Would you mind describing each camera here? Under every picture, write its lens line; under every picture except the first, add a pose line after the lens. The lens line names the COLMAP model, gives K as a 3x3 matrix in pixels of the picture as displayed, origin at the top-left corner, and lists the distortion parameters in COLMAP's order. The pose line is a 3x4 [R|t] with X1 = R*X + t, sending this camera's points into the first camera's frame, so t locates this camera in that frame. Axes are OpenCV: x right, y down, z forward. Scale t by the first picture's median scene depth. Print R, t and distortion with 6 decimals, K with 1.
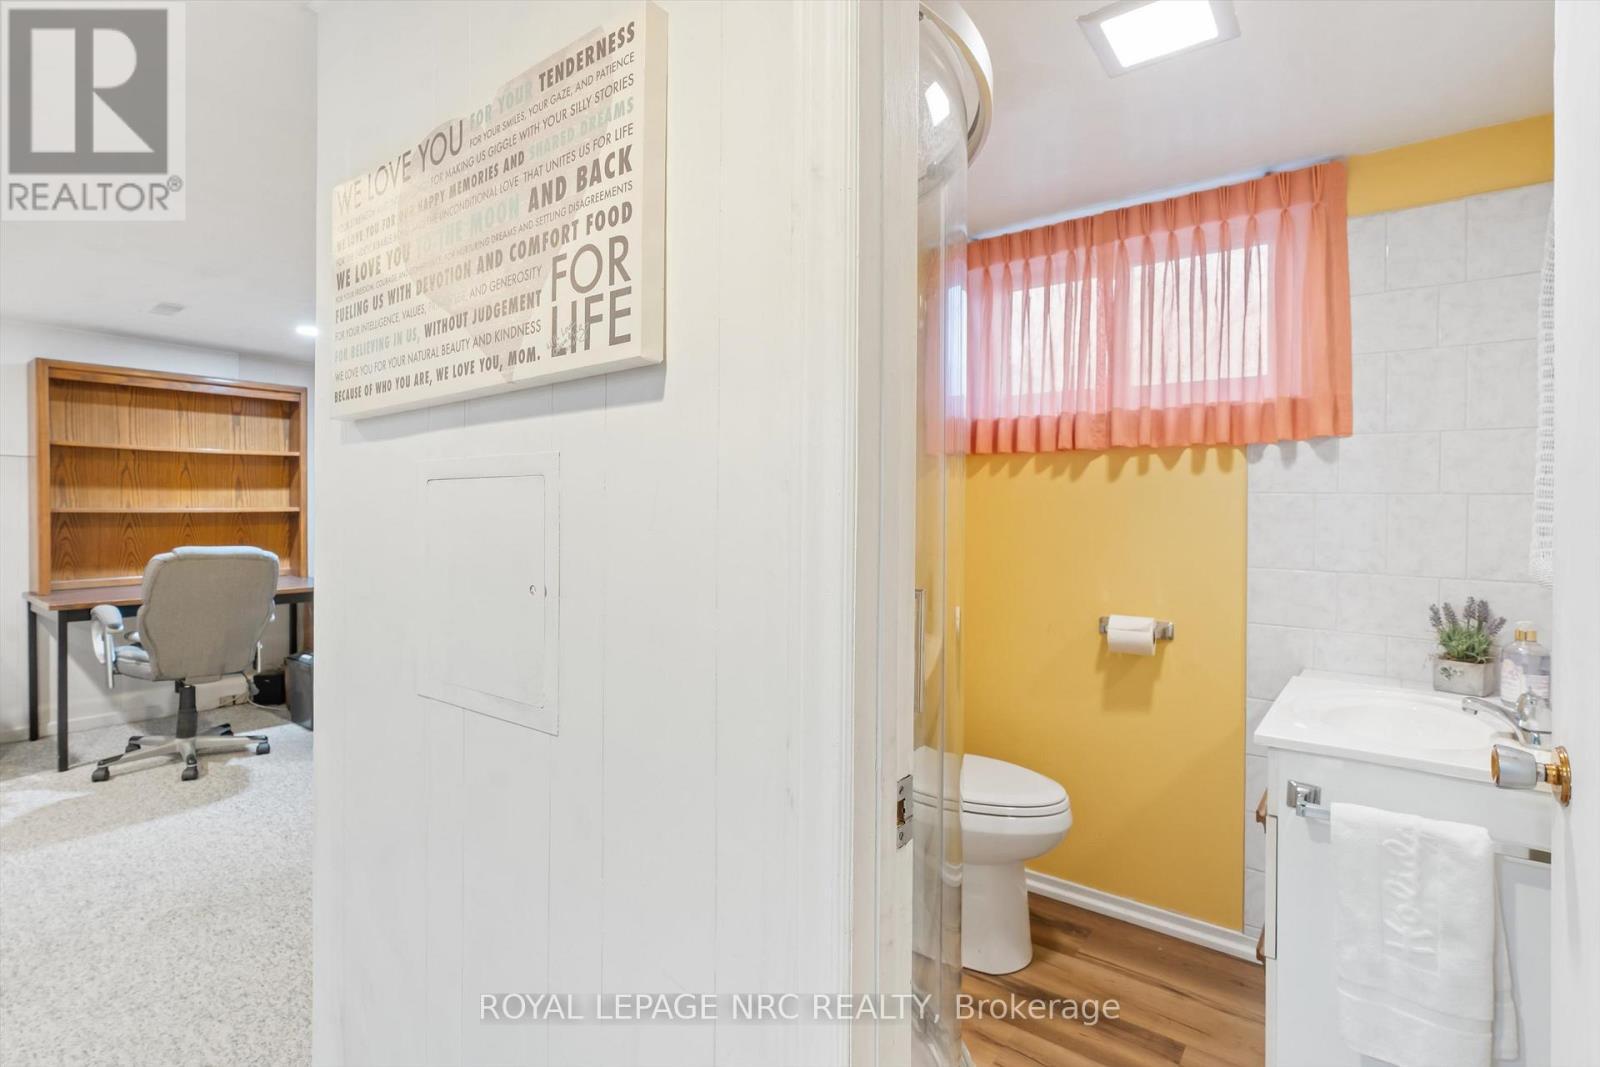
lens RADIAL K [[732.0, 0, 826.3], [0, 732.0, 510.1], [0, 0, 1]] dist [0.002689, 0.001834]
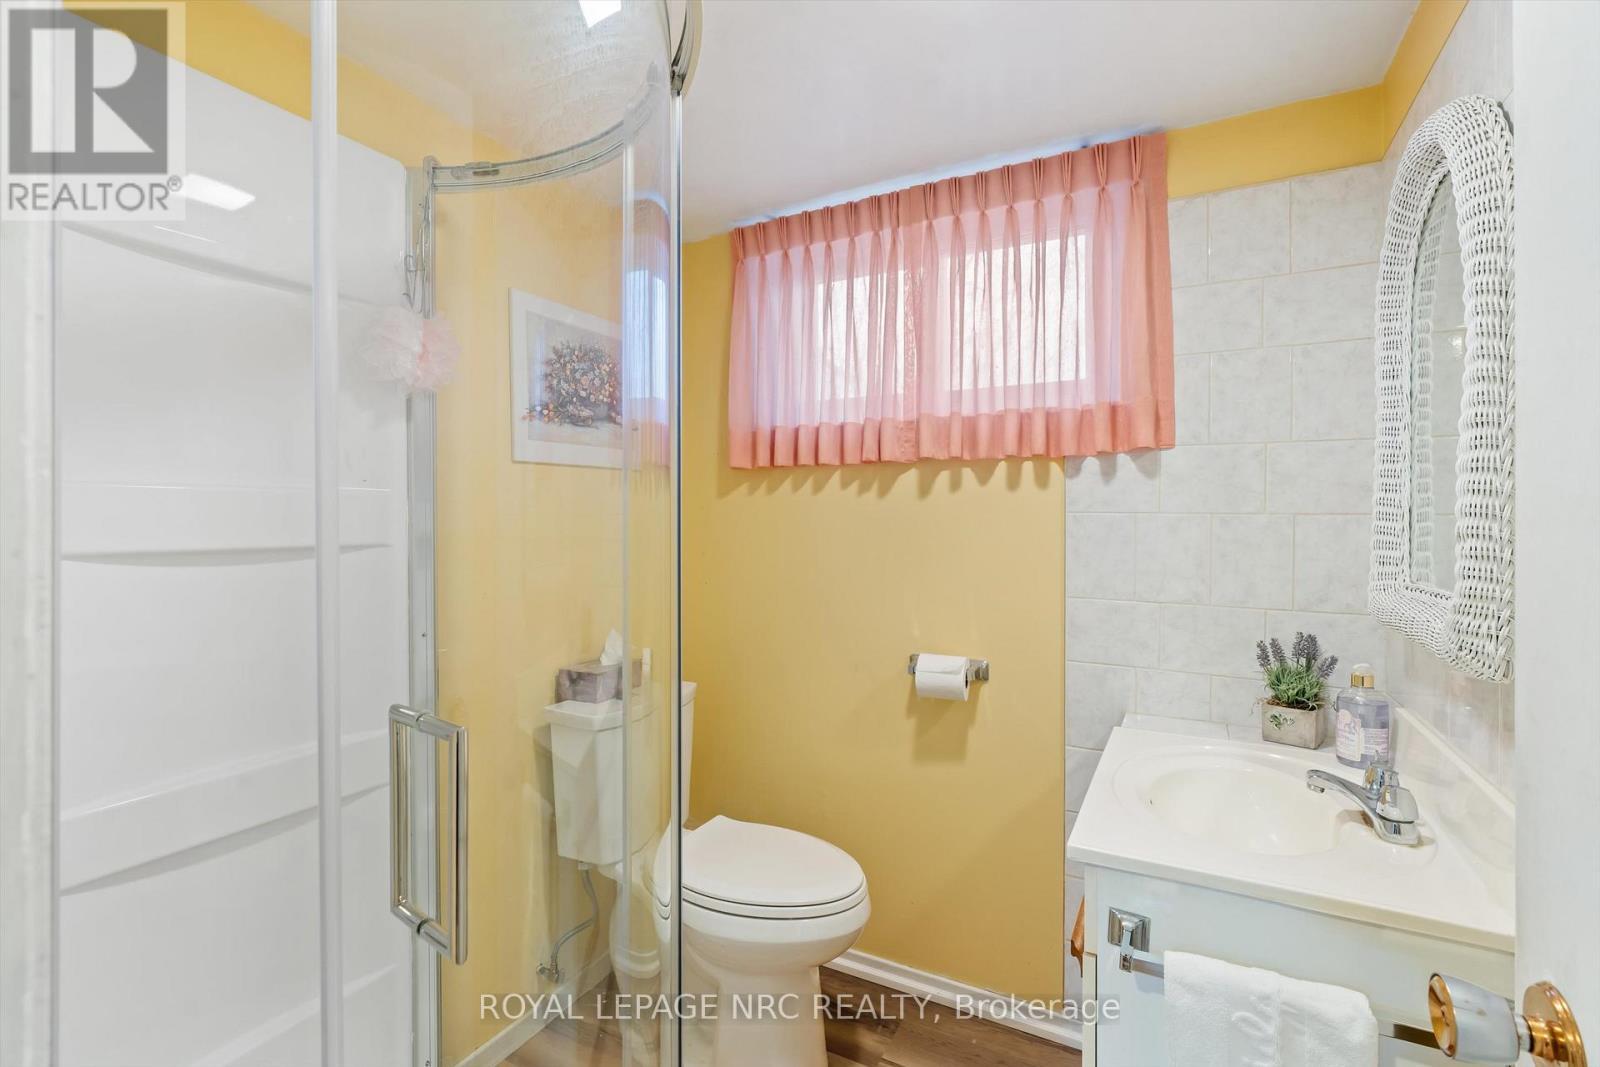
lens RADIAL K [[732.0, 0, 796.2], [0, 732.0, 527.8], [0, 0, 1]] dist [0.002689, 0.001834]
pose [[0.987270, -0.009226, 0.158784, 0.126726], [0.008246, 0.999943, 0.006826, -0.014716], [-0.158838, -0.005430, 0.987290, 0.200235]]
